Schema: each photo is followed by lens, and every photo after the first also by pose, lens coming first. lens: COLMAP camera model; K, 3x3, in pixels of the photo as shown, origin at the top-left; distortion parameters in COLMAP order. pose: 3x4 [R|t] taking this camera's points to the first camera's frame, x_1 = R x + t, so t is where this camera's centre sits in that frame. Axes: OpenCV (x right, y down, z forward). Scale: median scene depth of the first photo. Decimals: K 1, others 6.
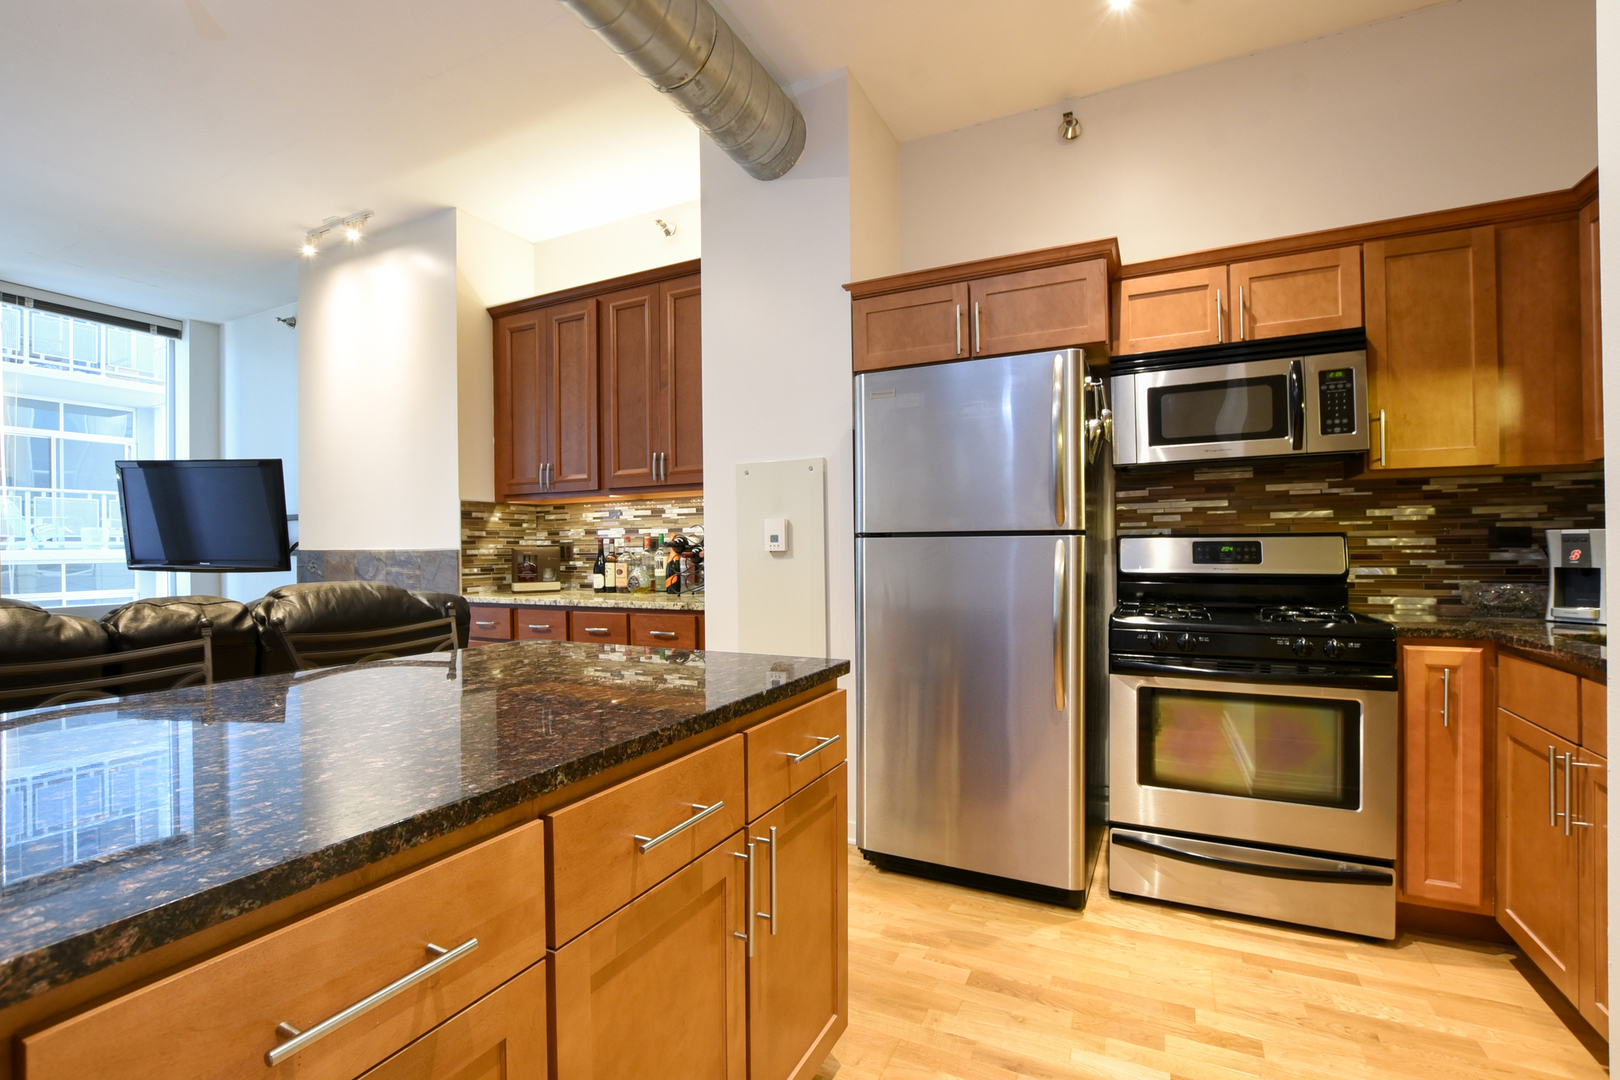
lens RADIAL K [[715.4, 0, 810.9], [0, 715.4, 549.2], [0, 0, 1]] dist [-0.025622, 0.000763]
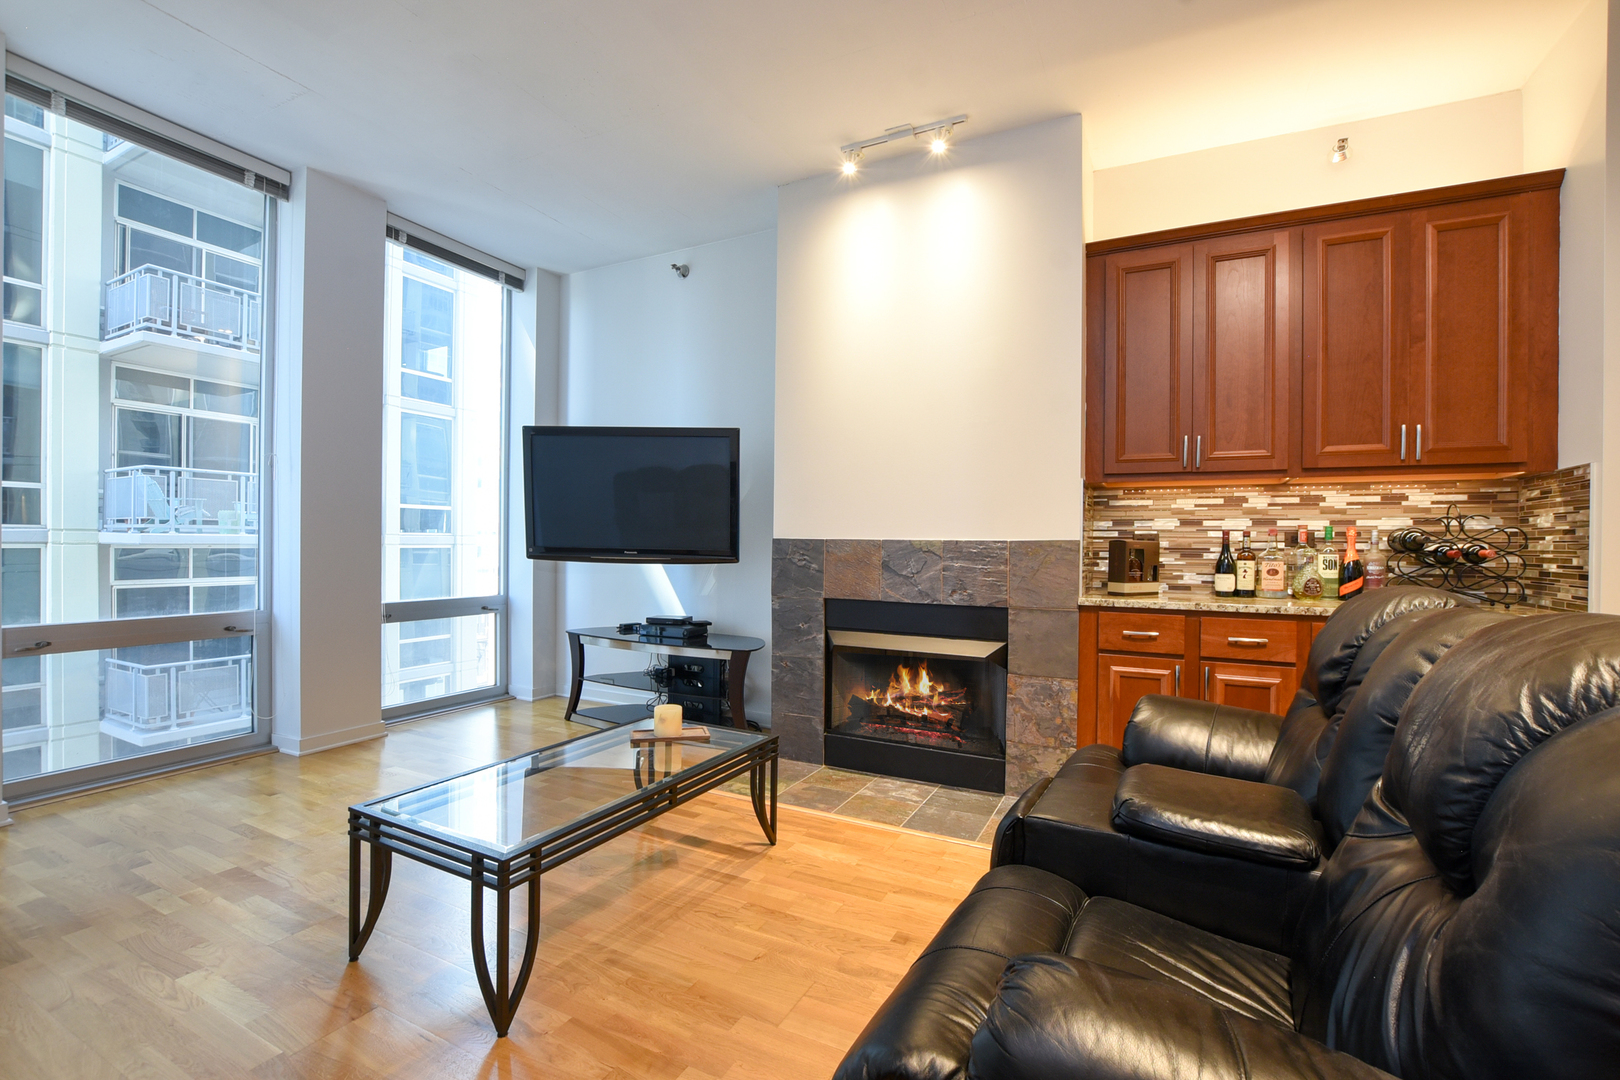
lens RADIAL K [[708.8, 0, 808.4], [0, 708.8, 555.8], [0, 0, 1]] dist [-0.027133, 0.000252]
pose [[0.999754, 0.019520, -0.010573, -0.878101], [-0.019389, 0.999736, 0.012346, 0.015059], [0.010811, -0.012138, 0.999868, 0.219463]]
